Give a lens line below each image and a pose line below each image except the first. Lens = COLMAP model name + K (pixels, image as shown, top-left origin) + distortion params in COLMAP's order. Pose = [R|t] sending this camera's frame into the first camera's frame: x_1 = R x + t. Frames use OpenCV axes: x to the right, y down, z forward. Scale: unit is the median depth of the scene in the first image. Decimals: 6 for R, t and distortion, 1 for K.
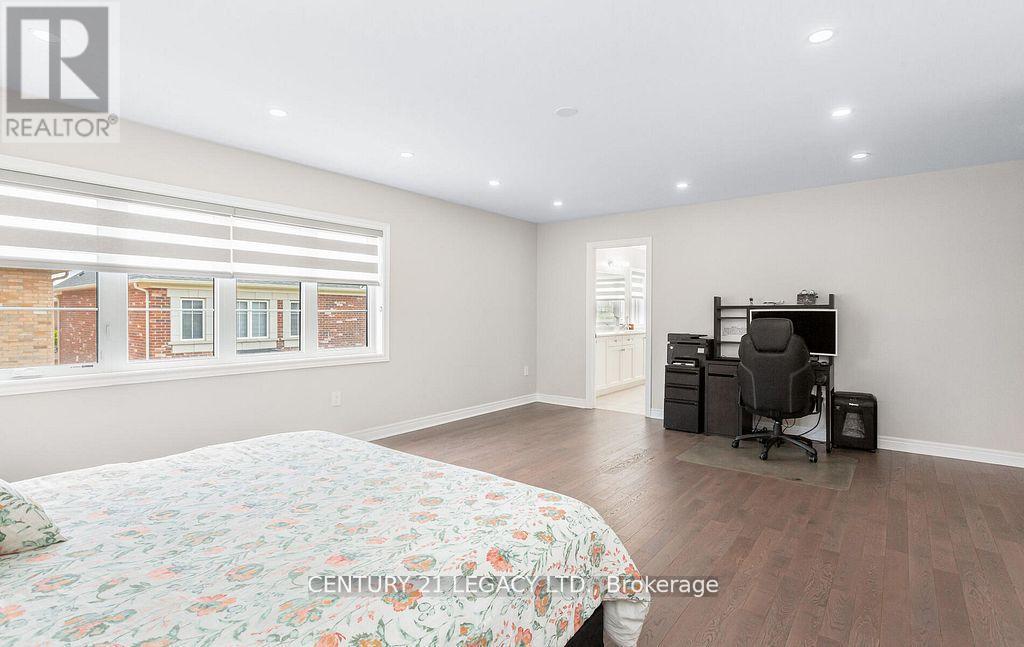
lens RADIAL K [[493.4, 0, 506.6], [0, 493.4, 315.1], [0, 0, 1]] dist [0.000779, 0.000037]
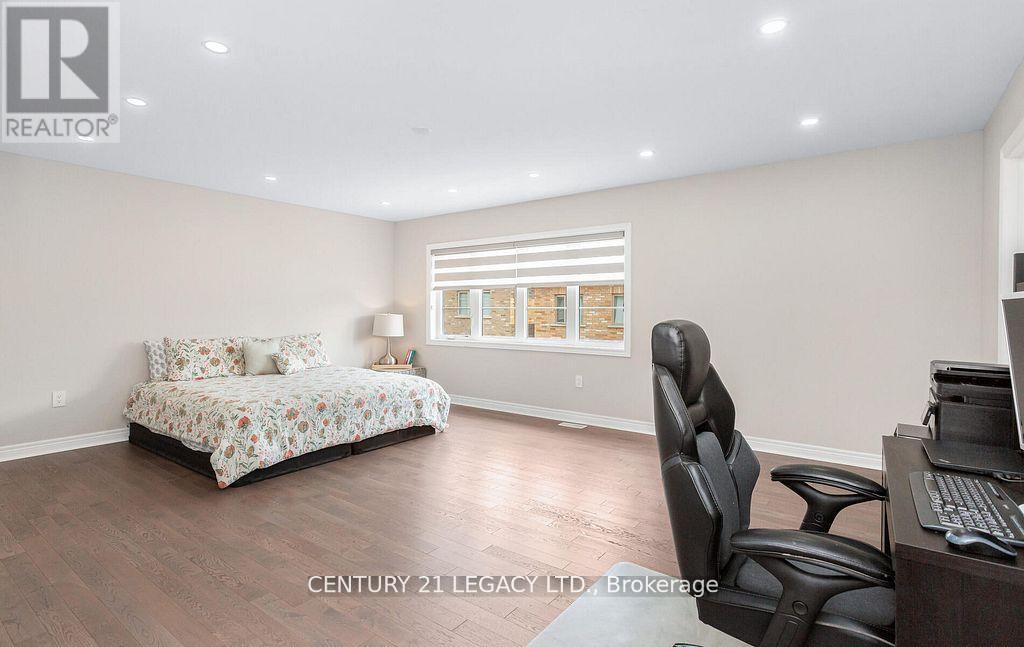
lens RADIAL K [[493.4, 0, 506.6], [0, 493.4, 315.1], [0, 0, 1]] dist [0.000779, 0.000037]
pose [[0.034692, 0.008025, -0.999366, 0.827912], [-0.009446, 0.999926, 0.007701, 0.000778], [0.999353, 0.009173, 0.034765, 0.763114]]
